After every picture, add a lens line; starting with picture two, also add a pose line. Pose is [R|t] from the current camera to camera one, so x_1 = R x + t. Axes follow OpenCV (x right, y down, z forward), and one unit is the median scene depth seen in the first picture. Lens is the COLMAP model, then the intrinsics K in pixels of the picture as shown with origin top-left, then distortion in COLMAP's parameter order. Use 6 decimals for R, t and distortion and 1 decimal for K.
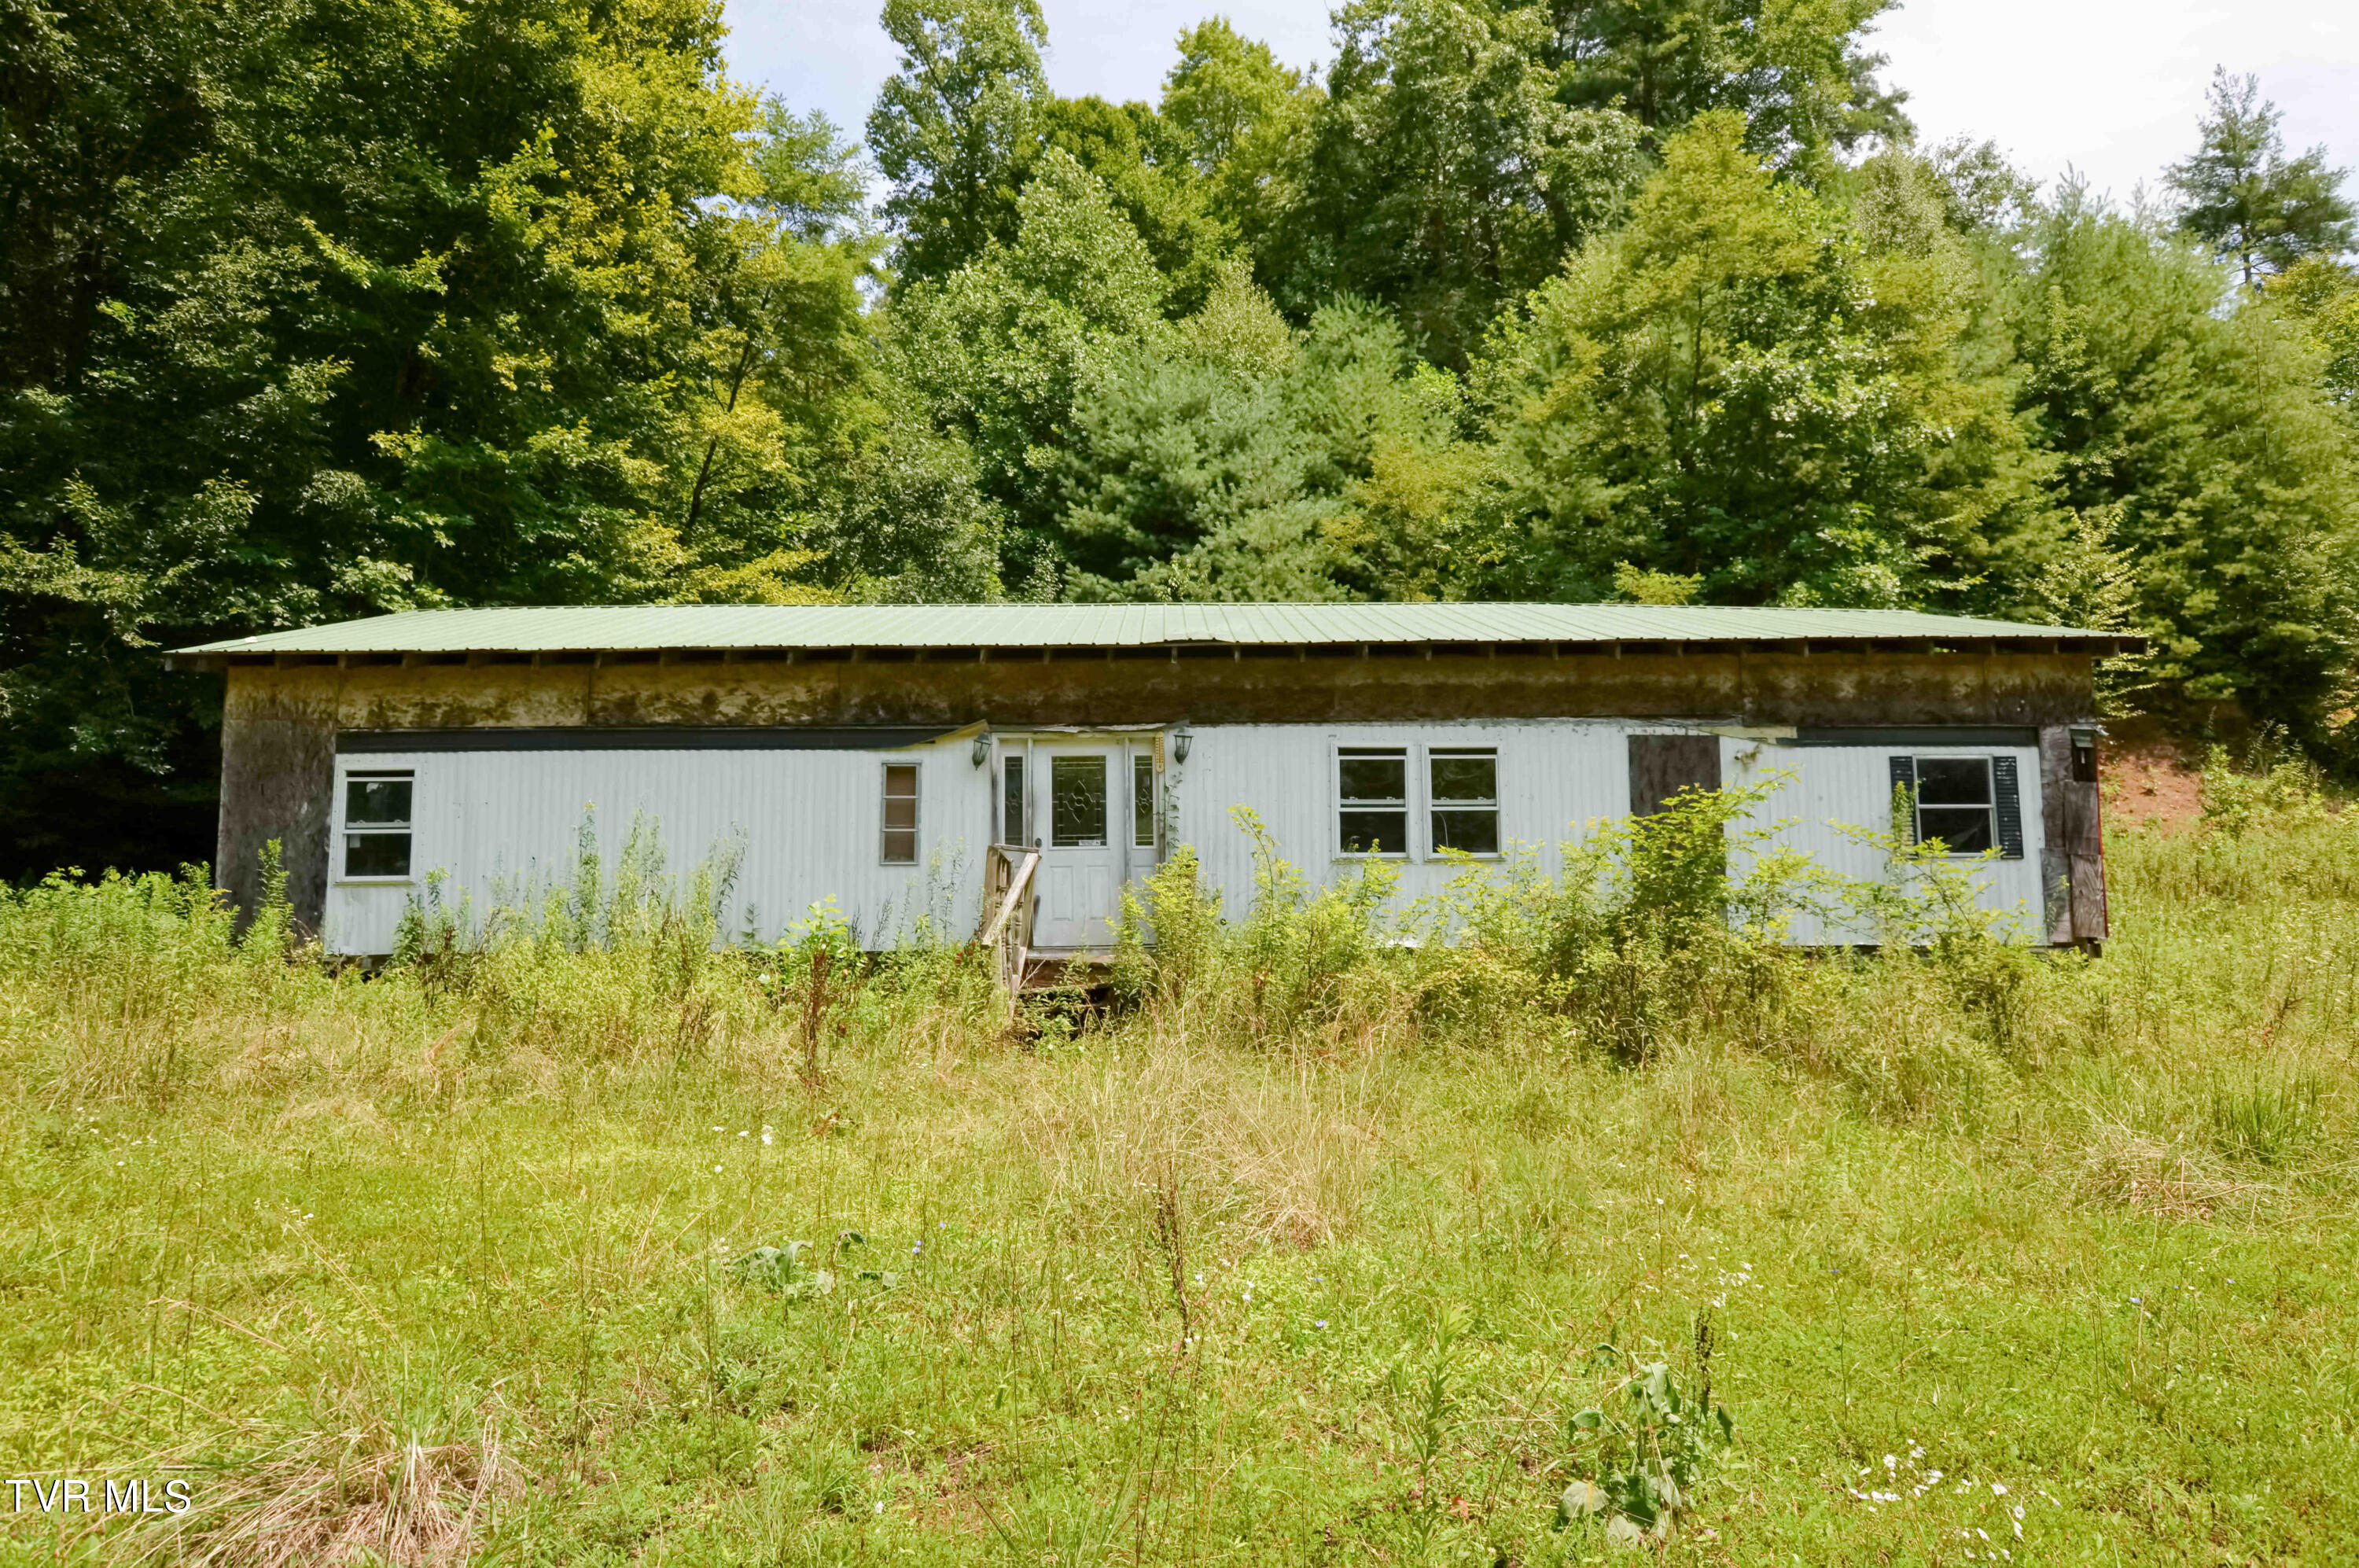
lens RADIAL K [[1351.7, 0, 1173.5], [0, 1351.7, 782.7], [0, 0, 1]] dist [-0.008626, 0.001212]
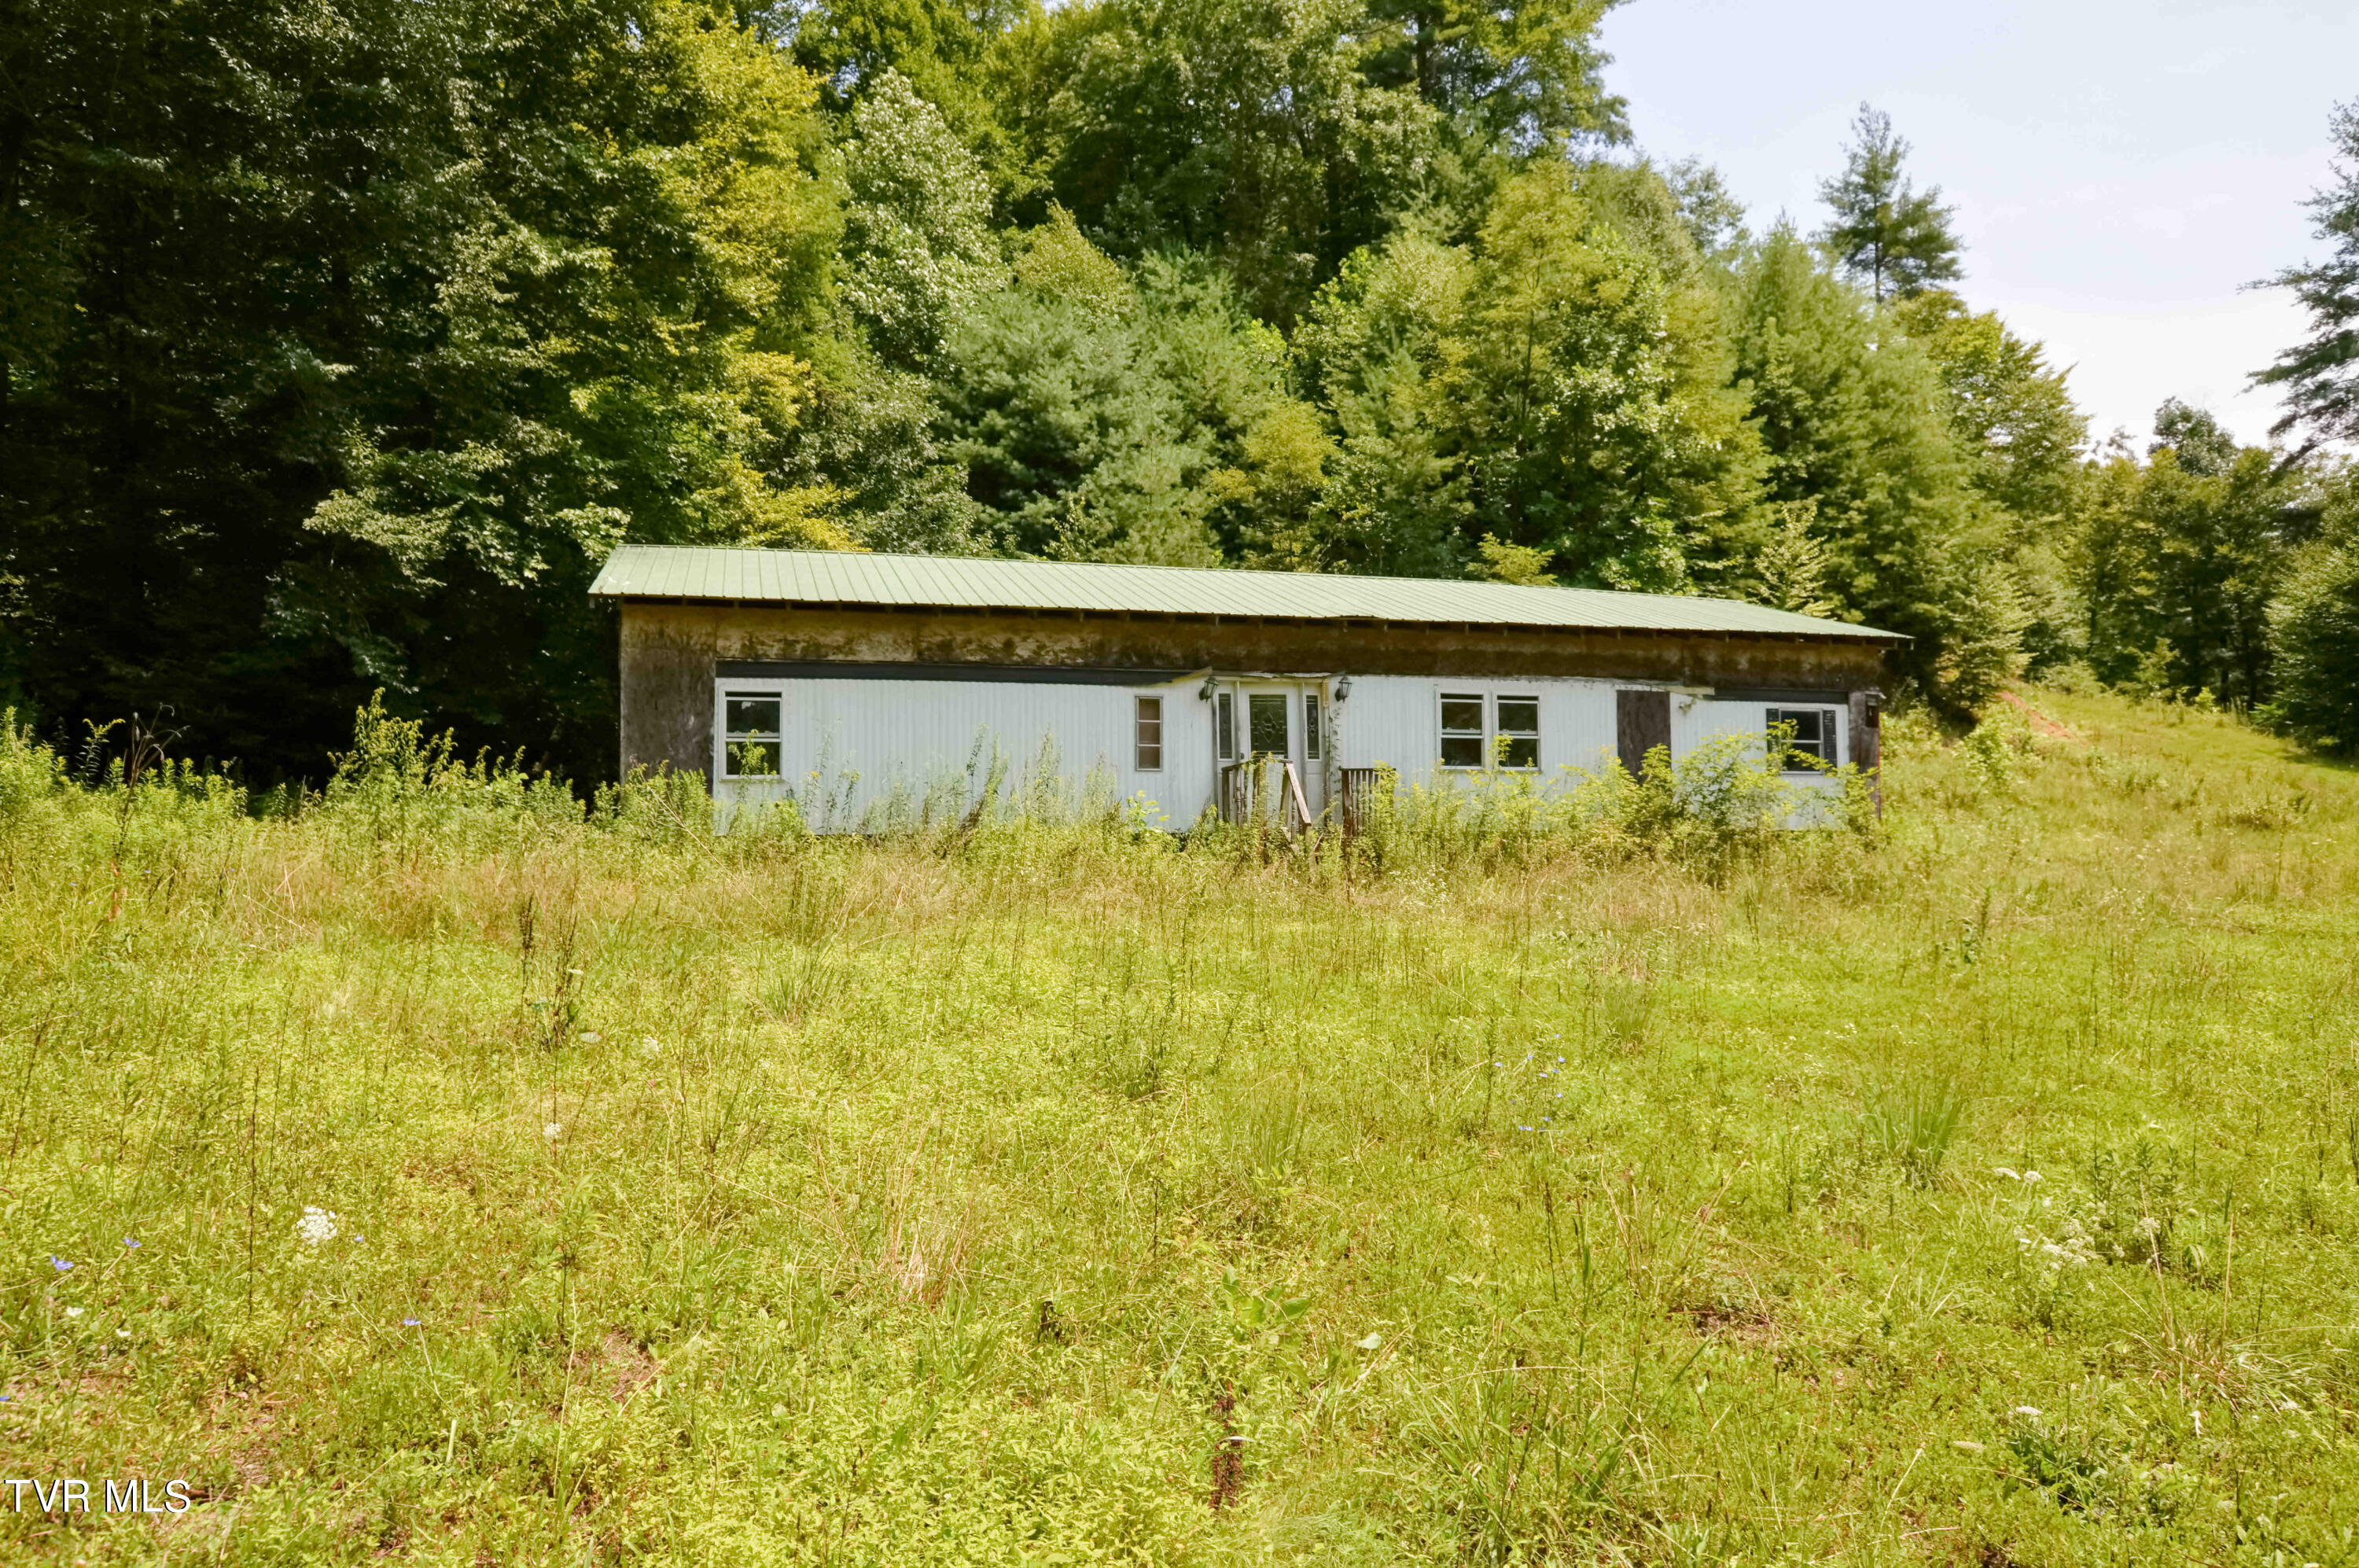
lens RADIAL K [[1465.2, 0, 1187.1], [0, 1465.2, 789.5], [0, 0, 1]] dist [-0.003344, 0.003936]
pose [[0.962482, 0.008153, 0.271223, -0.258686], [-0.025853, 0.997757, 0.061751, -0.005998], [-0.270111, -0.066446, 0.960534, -0.202997]]
